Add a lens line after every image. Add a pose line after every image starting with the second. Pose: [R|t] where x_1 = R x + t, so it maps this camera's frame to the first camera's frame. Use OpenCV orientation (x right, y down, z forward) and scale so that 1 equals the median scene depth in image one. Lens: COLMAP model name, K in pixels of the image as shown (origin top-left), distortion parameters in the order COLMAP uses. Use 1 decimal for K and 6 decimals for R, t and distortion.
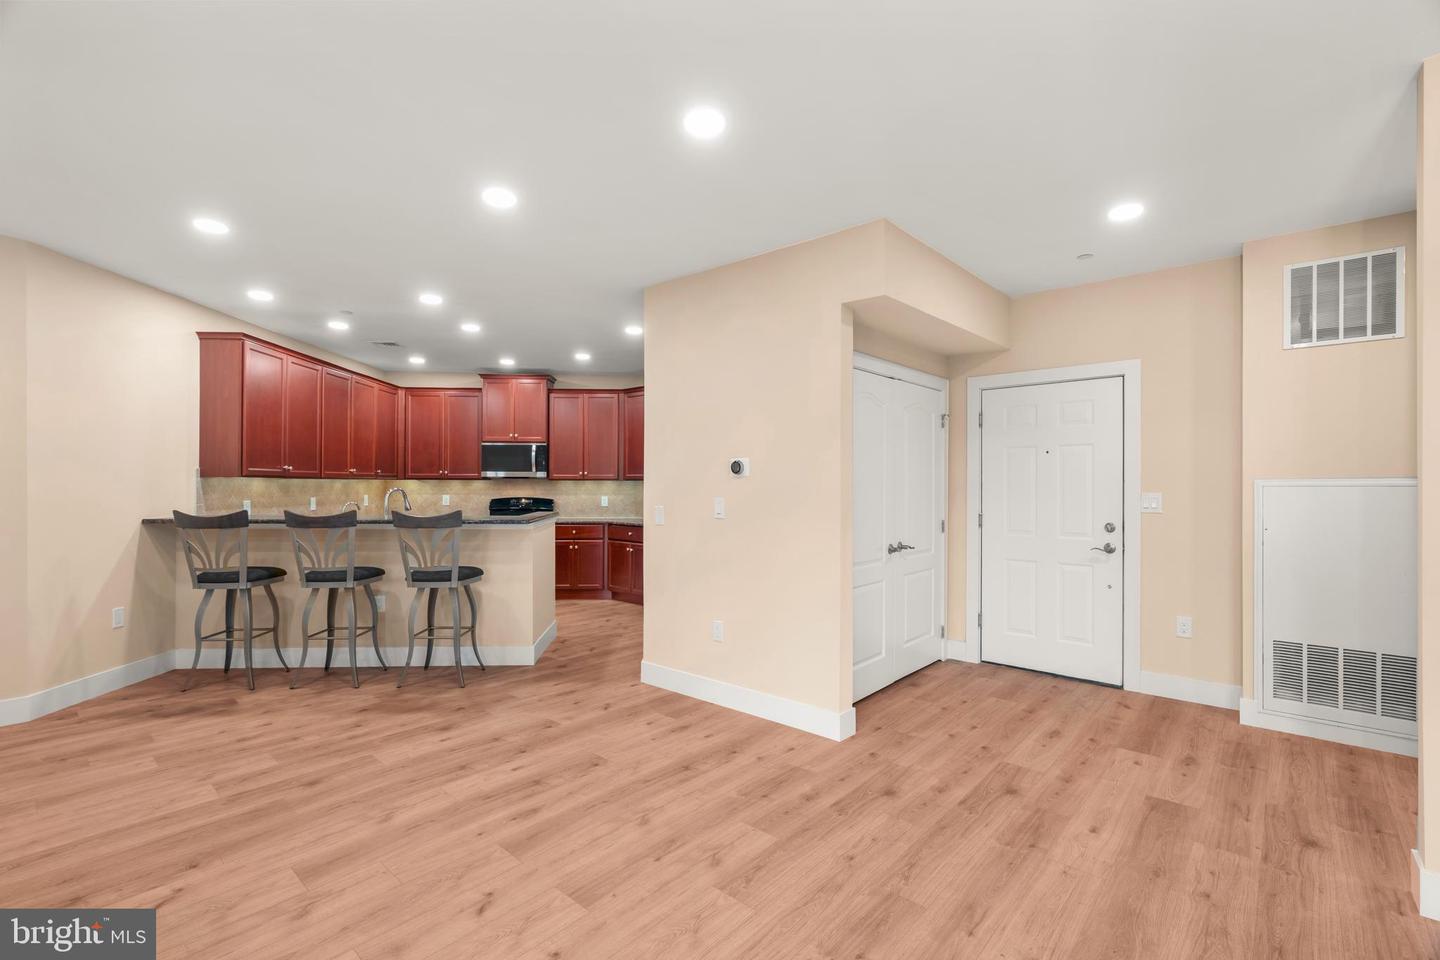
lens RADIAL K [[647.0, 0, 720.0], [0, 647.0, 477.9], [0, 0, 1]] dist [-0.002092, 0.000514]
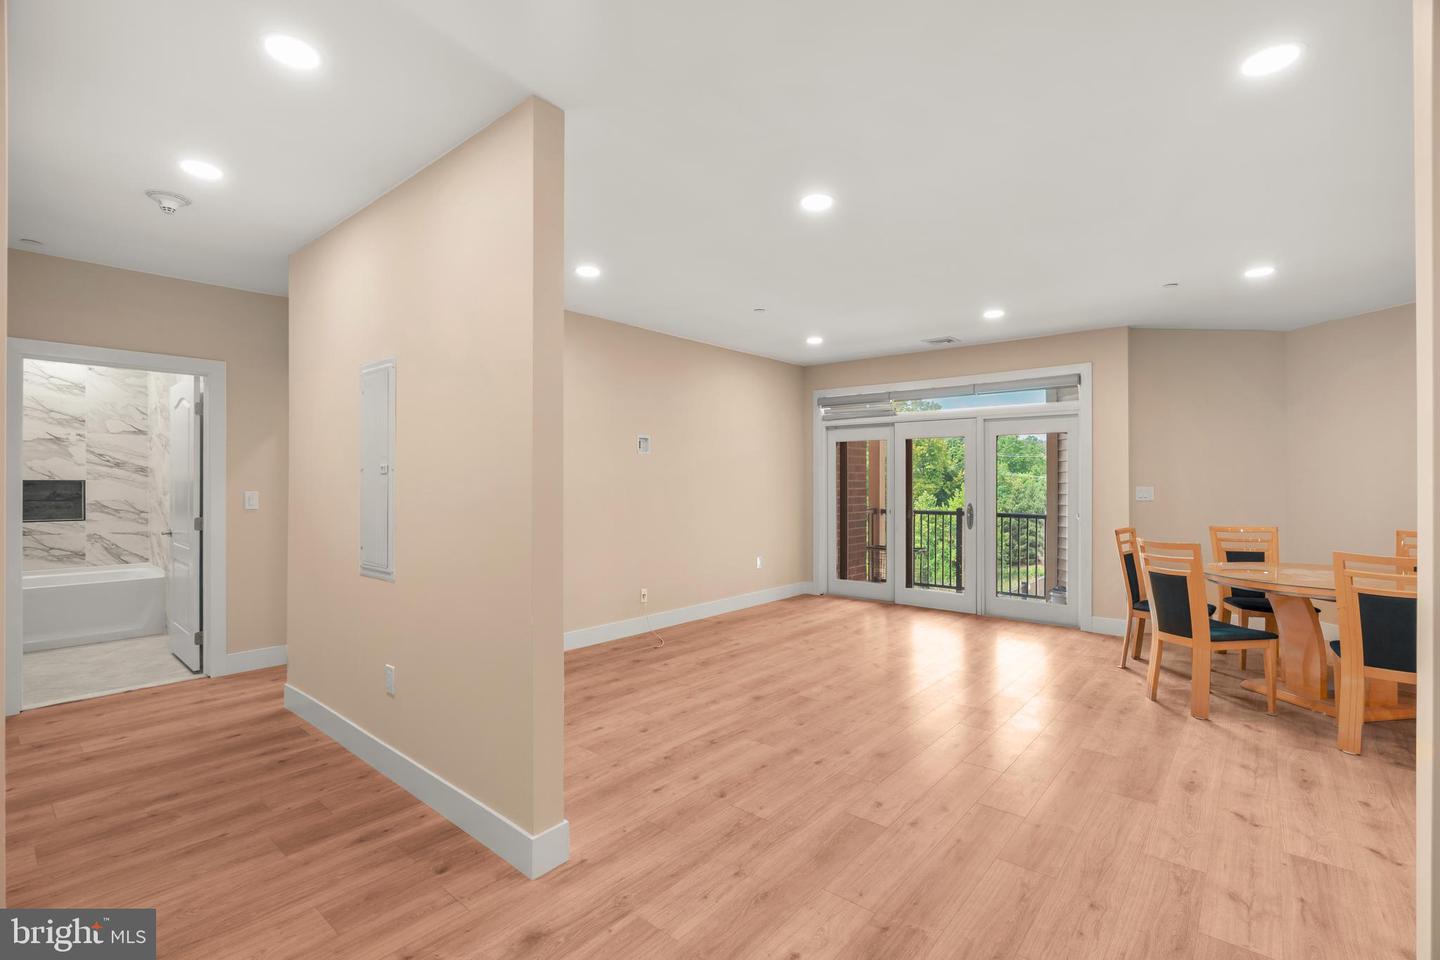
lens RADIAL K [[647.0, 0, 720.0], [0, 647.0, 477.9], [0, 0, 1]] dist [-0.002092, 0.000514]
pose [[-0.999692, -0.003950, -0.024510, 0.354313], [-0.003579, 0.999879, -0.015158, 0.007289], [0.024566, -0.015065, -0.999585, 0.902936]]
